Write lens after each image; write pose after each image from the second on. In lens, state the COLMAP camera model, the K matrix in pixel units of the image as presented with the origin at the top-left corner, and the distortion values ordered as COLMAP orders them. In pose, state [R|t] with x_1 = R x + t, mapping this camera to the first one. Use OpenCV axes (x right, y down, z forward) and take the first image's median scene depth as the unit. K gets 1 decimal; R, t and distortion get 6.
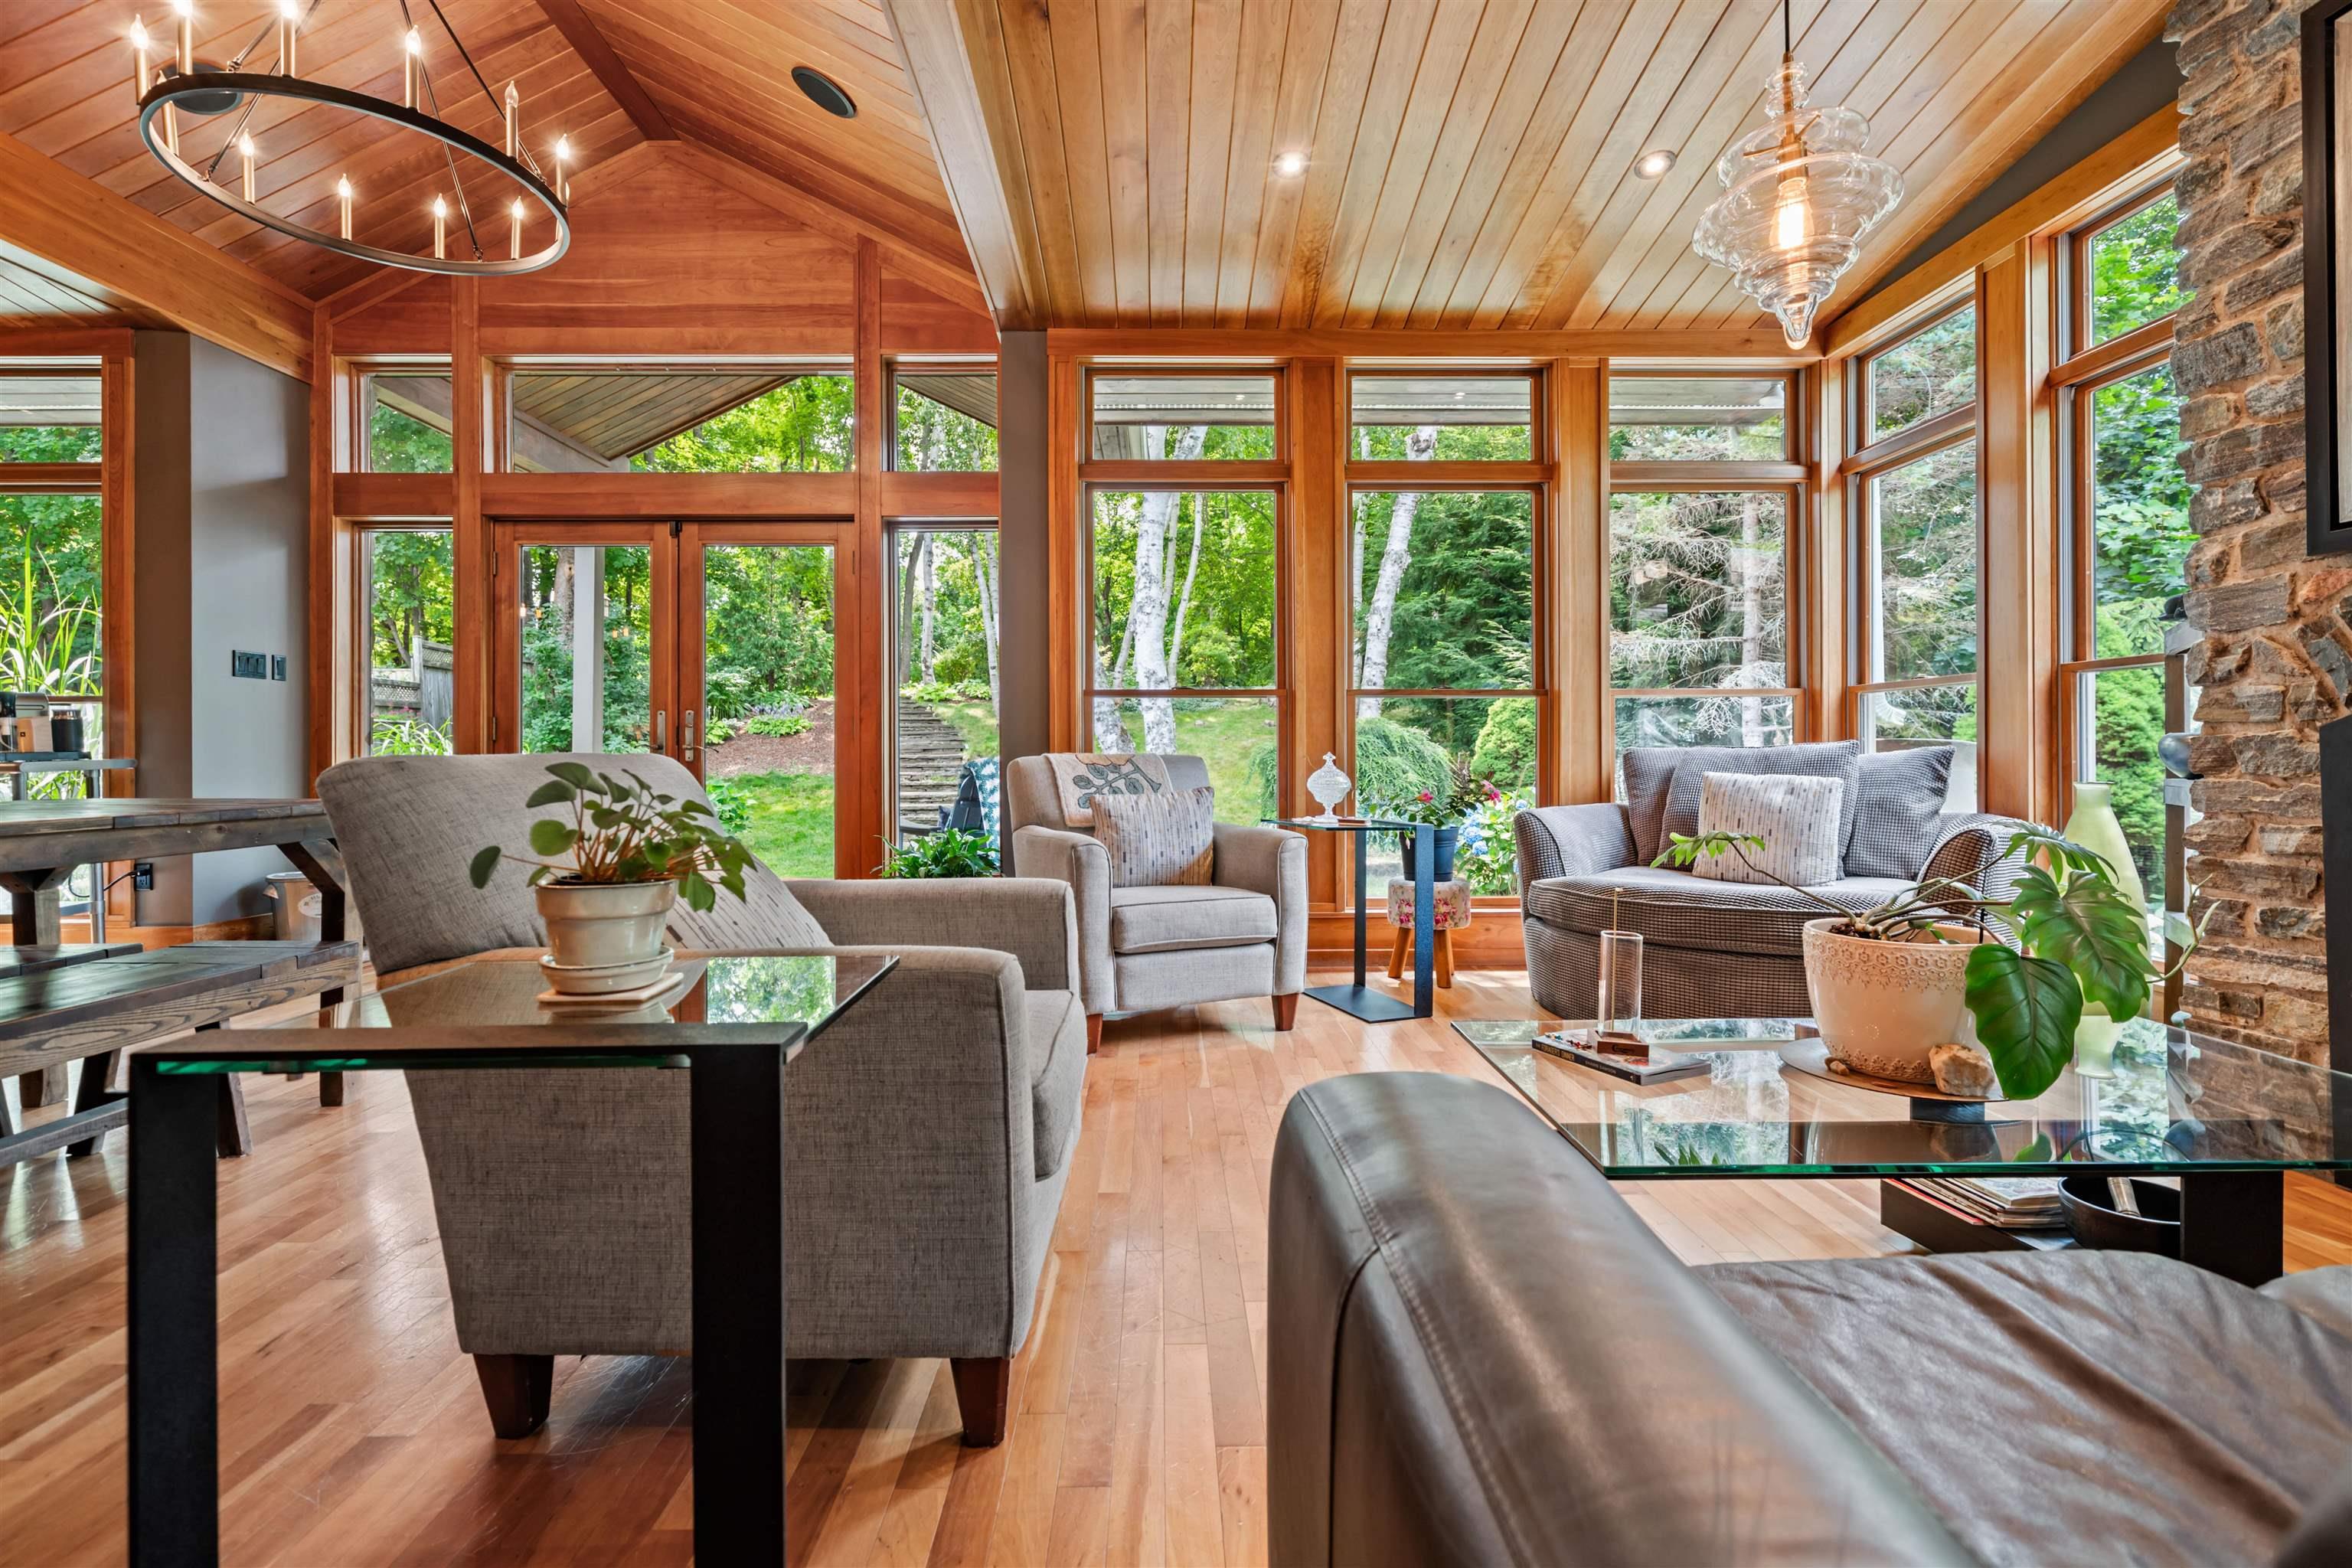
lens RADIAL K [[1031.6, 0, 1166.4], [0, 1031.6, 757.6], [0, 0, 1]] dist [0.000118, -0.000141]
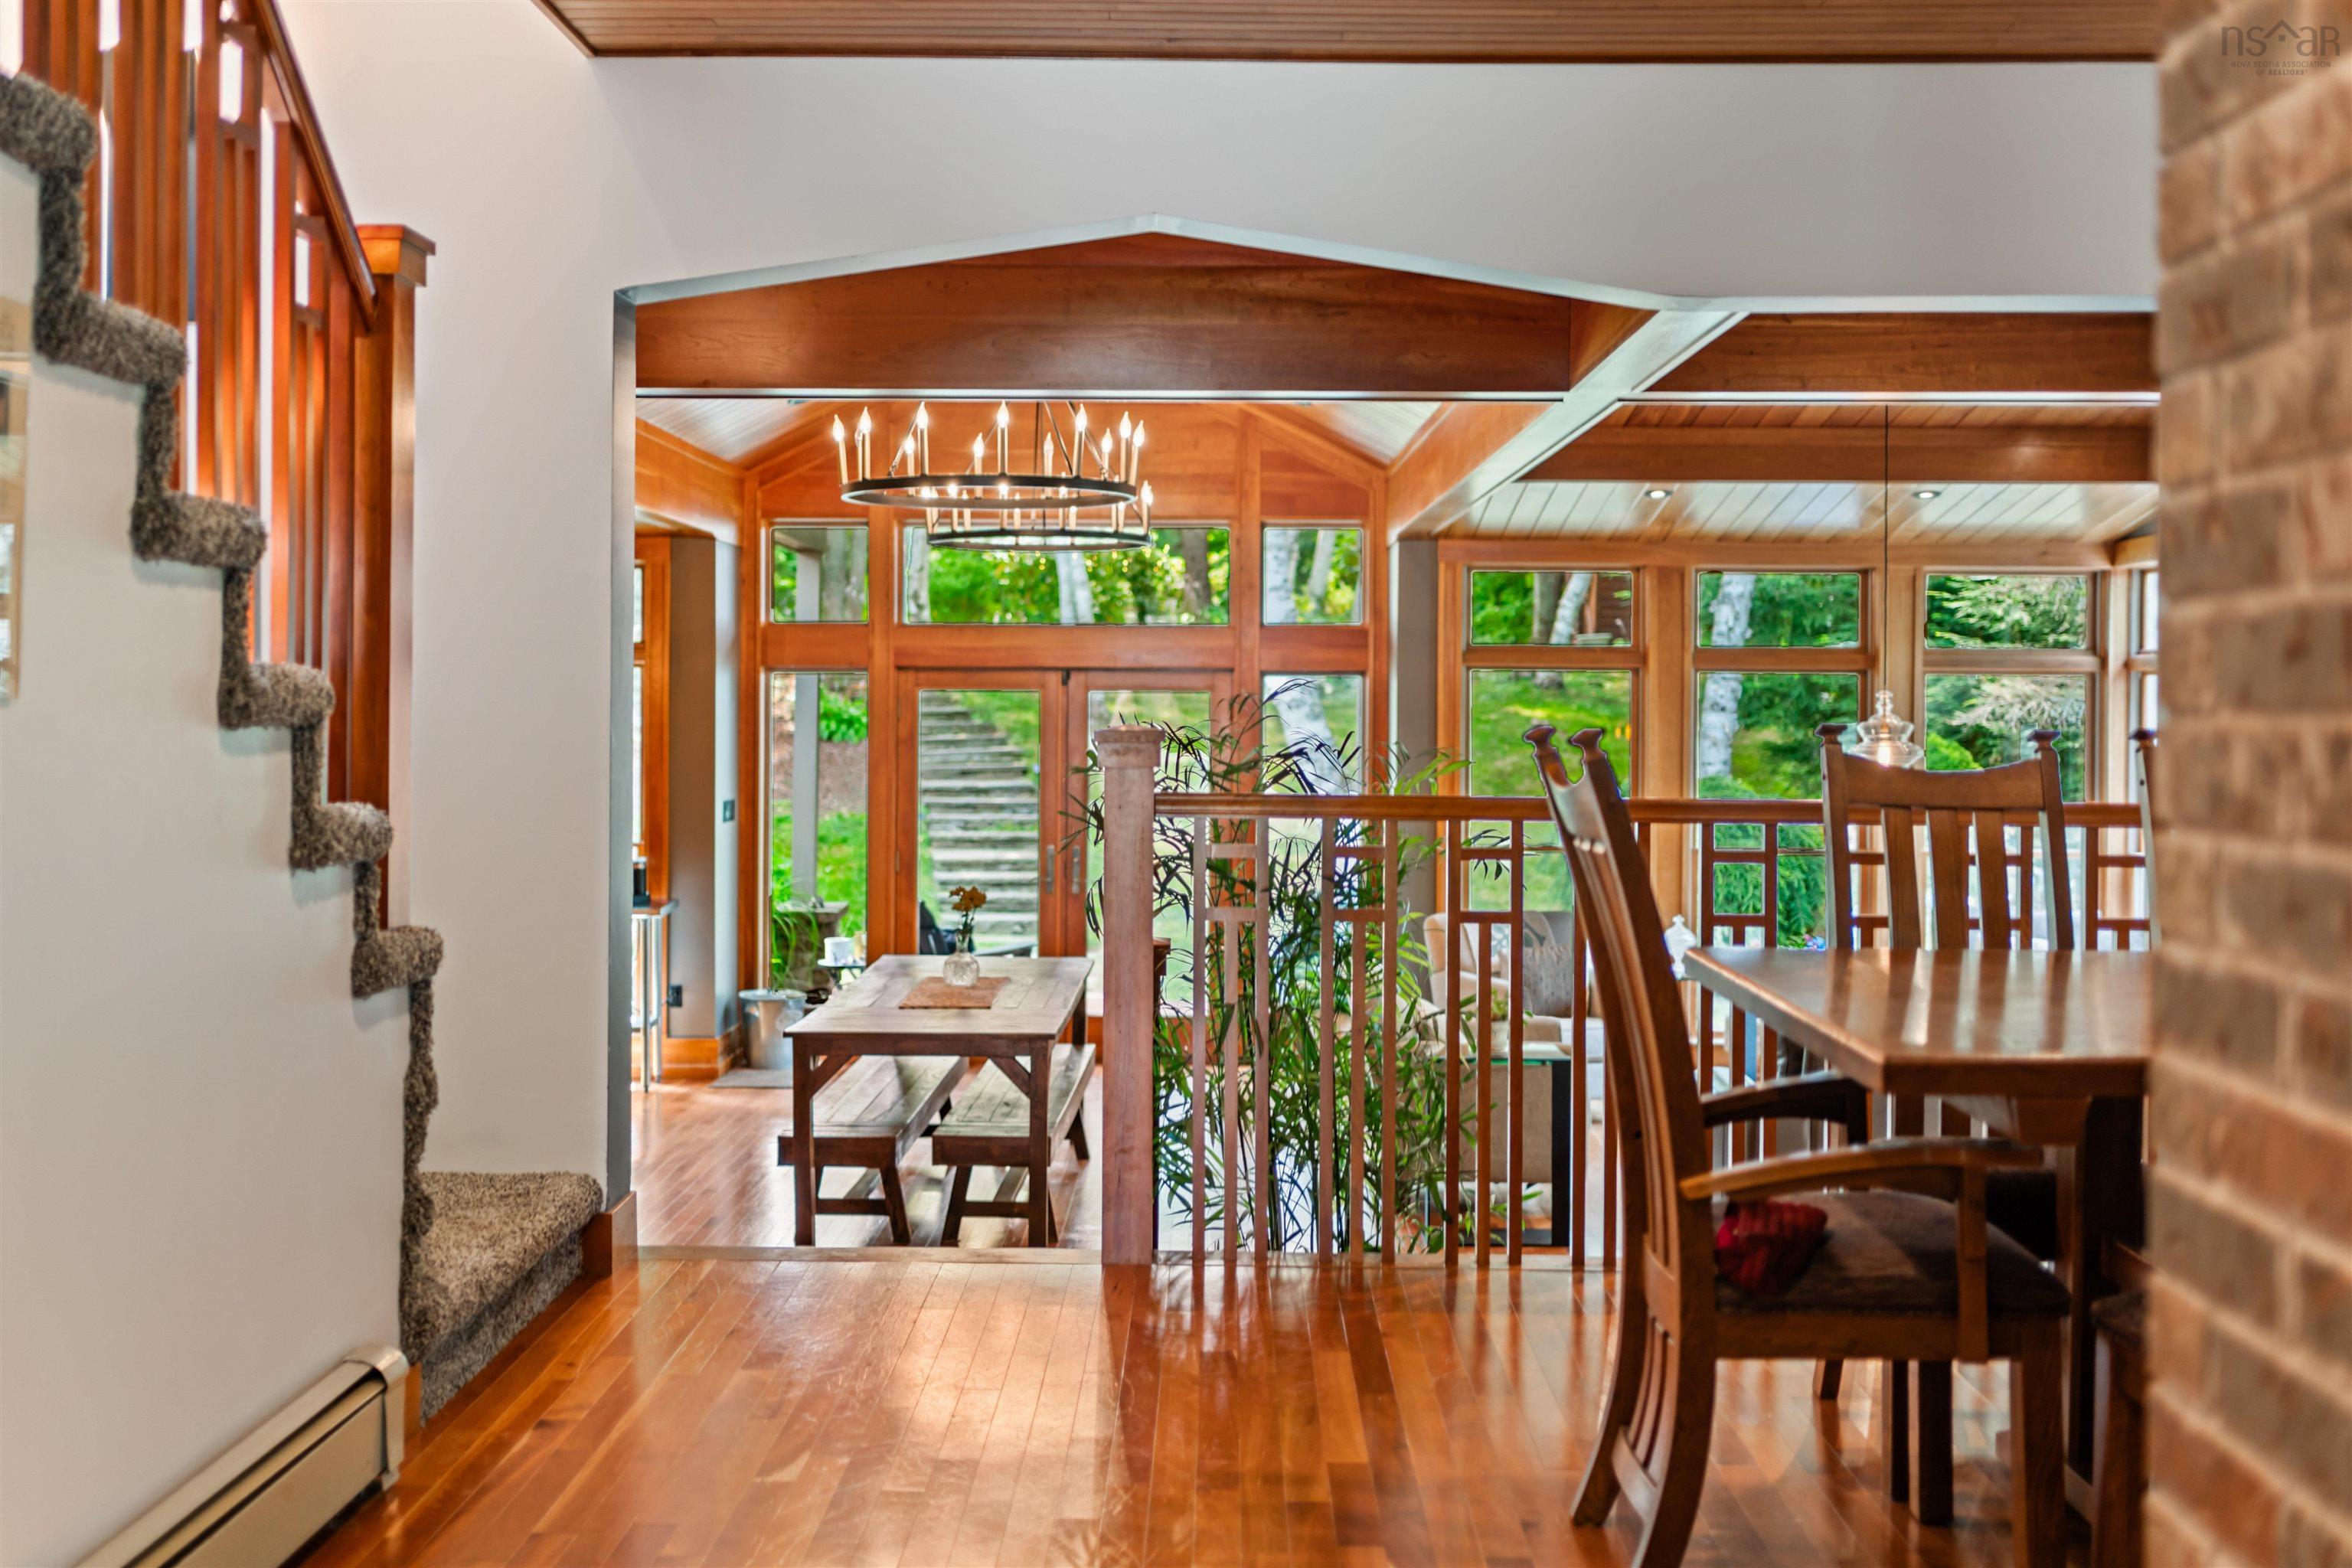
lens RADIAL K [[2431.3, 0, 1176.0], [0, 2431.3, 784.0], [0, 0, 1]] dist [-0.002012, 0.005013]
pose [[0.999515, 0.011755, -0.028854, -0.376033], [-0.010728, 0.999312, 0.035503, -0.265375], [0.029251, -0.035176, 0.998953, -2.009861]]
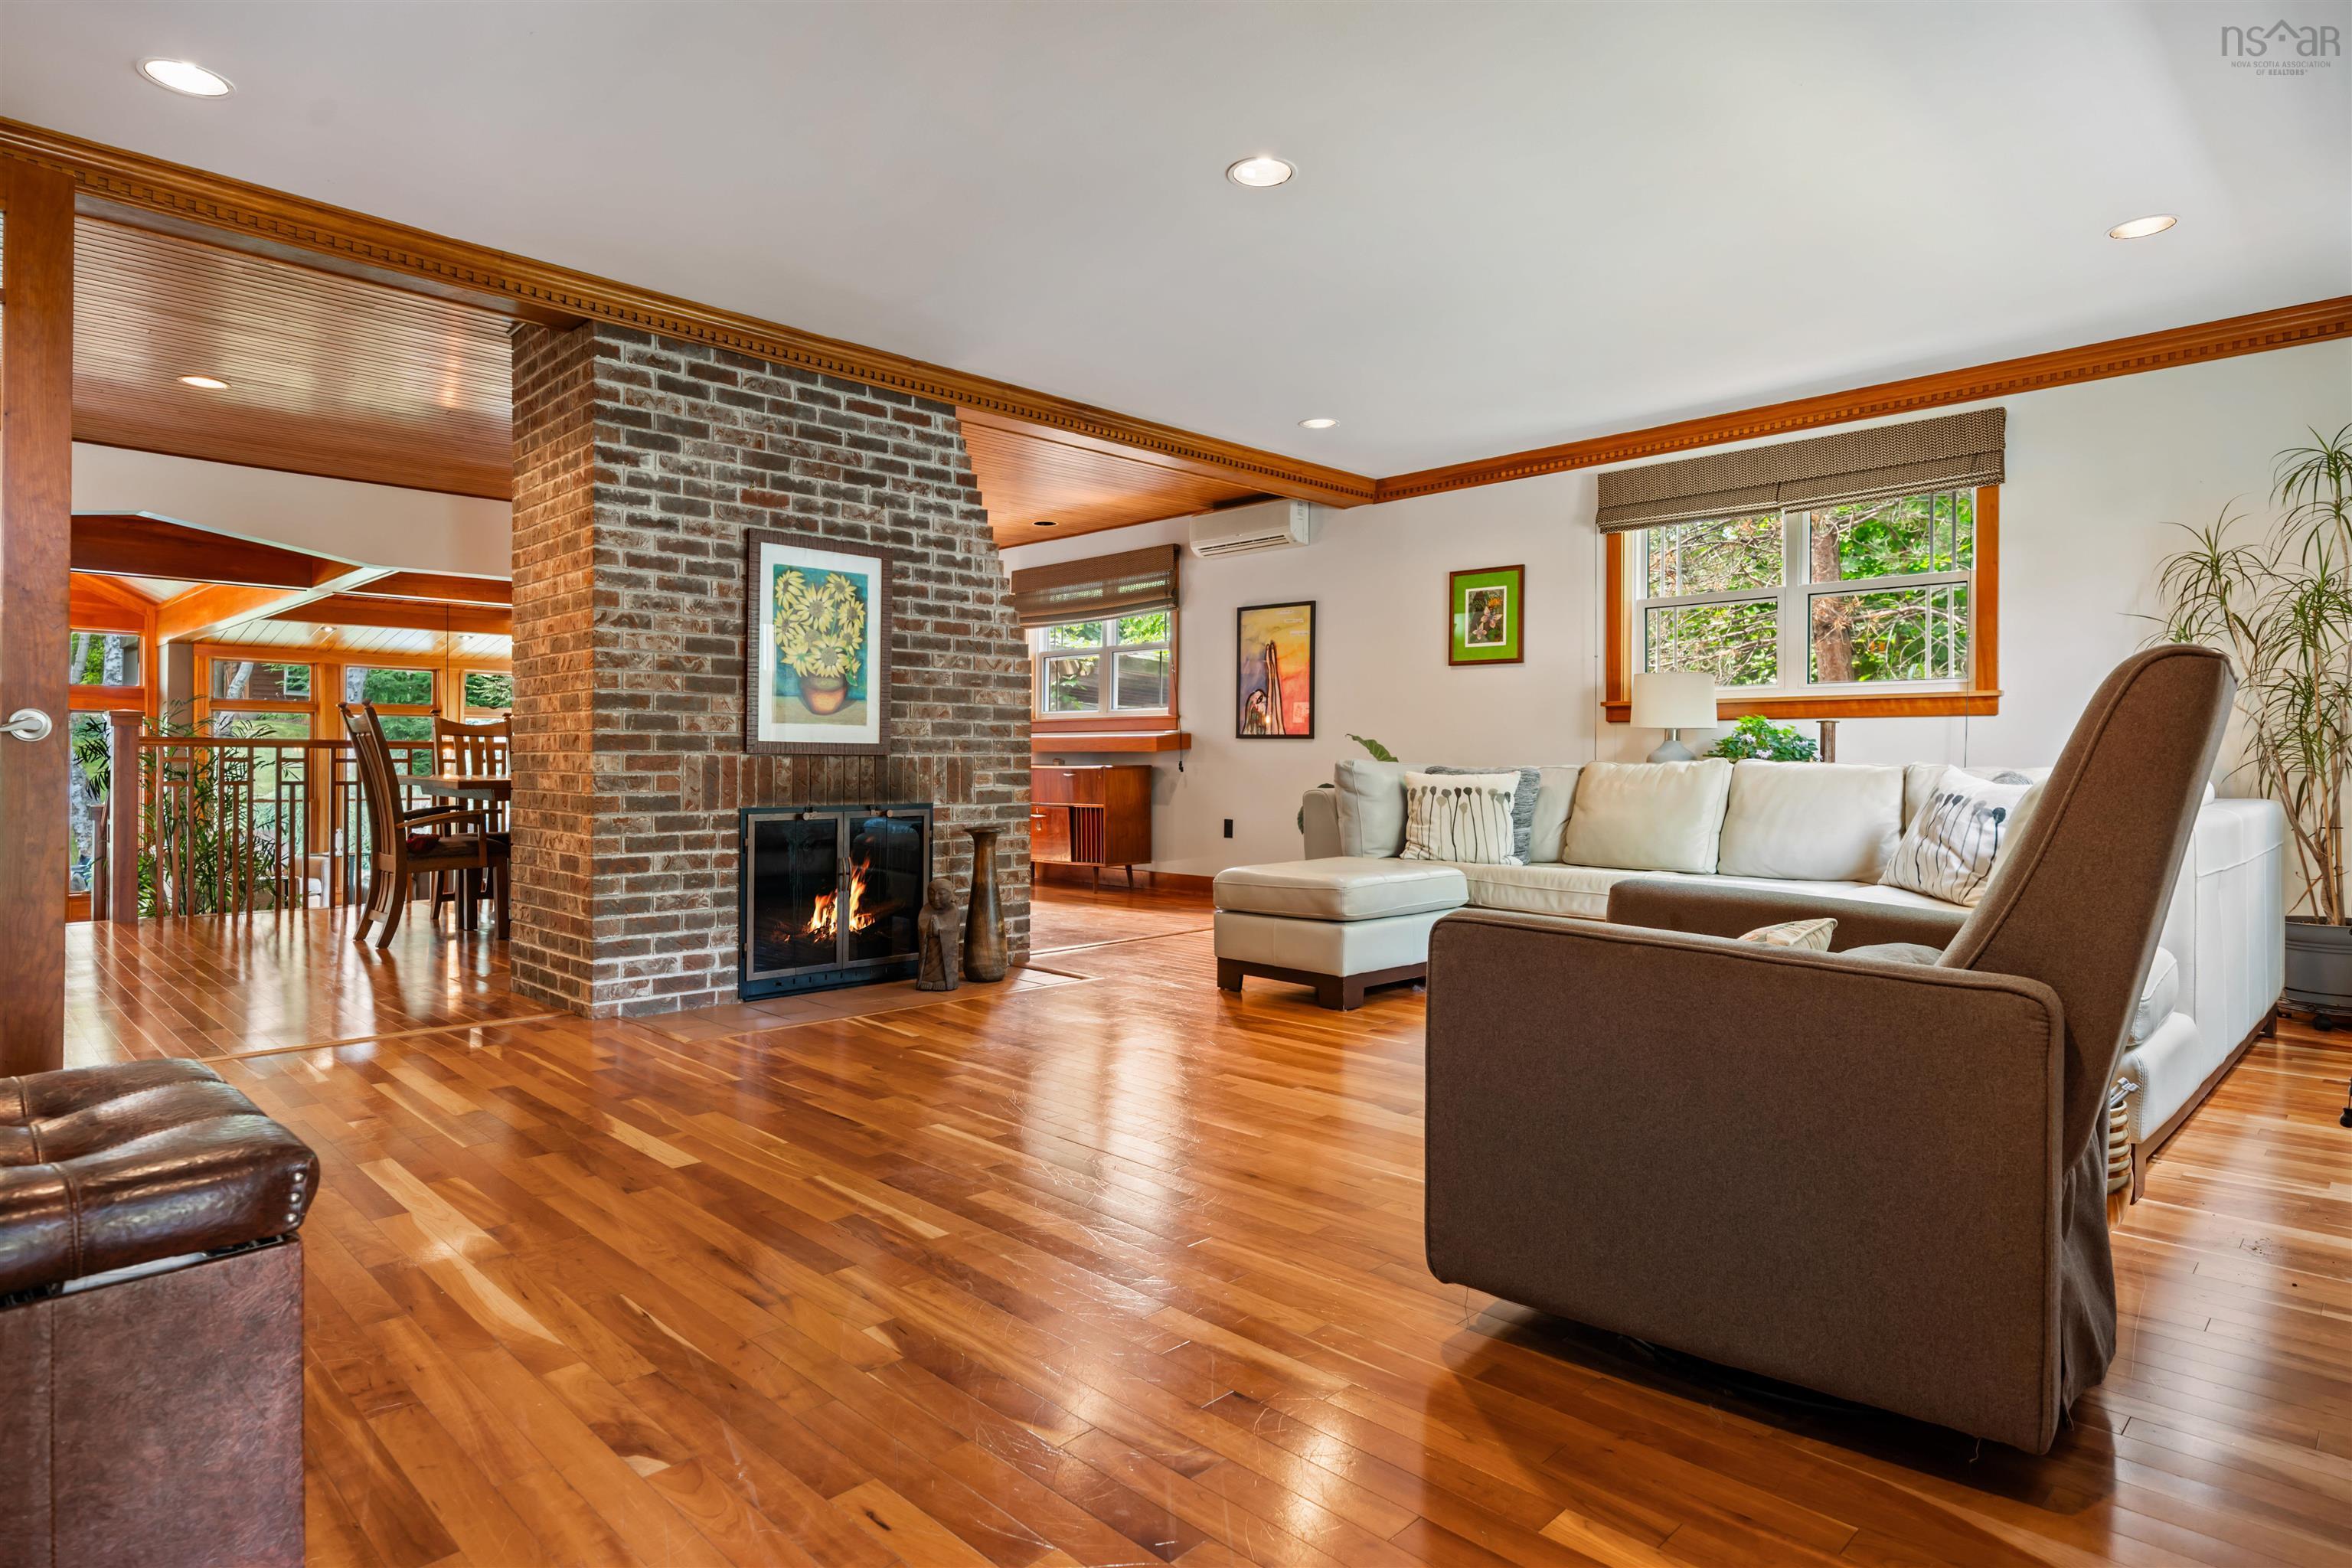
lens RADIAL K [[1301.9, 0, 1175.7], [0, 1301.9, 756.4], [0, 0, 1]] dist [0.000412, -0.000222]
pose [[0.718093, 0.012770, 0.695830, -0.634181], [-0.010275, 0.999917, -0.007747, -0.189943], [-0.695871, -0.001586, 0.718165, -2.931813]]
